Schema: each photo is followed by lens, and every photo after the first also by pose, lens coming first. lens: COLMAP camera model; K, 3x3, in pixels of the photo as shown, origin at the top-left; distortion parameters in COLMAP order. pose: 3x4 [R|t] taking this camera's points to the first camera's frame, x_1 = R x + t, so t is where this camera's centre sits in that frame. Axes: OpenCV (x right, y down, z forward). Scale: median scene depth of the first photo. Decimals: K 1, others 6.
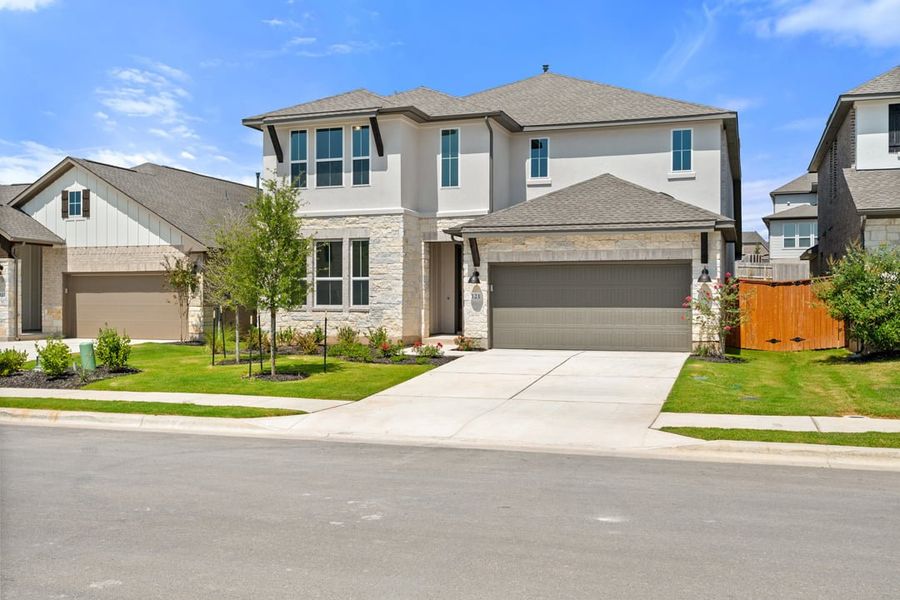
lens RADIAL K [[884.4, 0, 455.5], [0, 884.4, 296.5], [0, 0, 1]] dist [-0.006672, 0.000000]
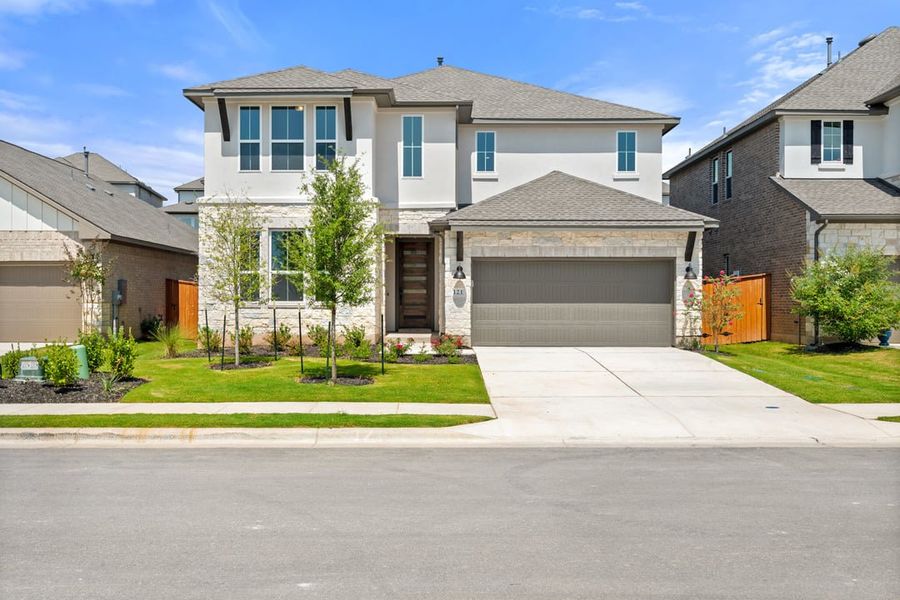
lens RADIAL K [[884.4, 0, 451.5], [0, 884.4, 305.2], [0, 0, 1]] dist [-0.006672, 0.000000]
pose [[0.948789, -0.000283, 0.315911, -0.275097], [-0.003579, 0.999926, 0.011646, 0.002790], [-0.315891, -0.012180, 0.948717, 0.085118]]
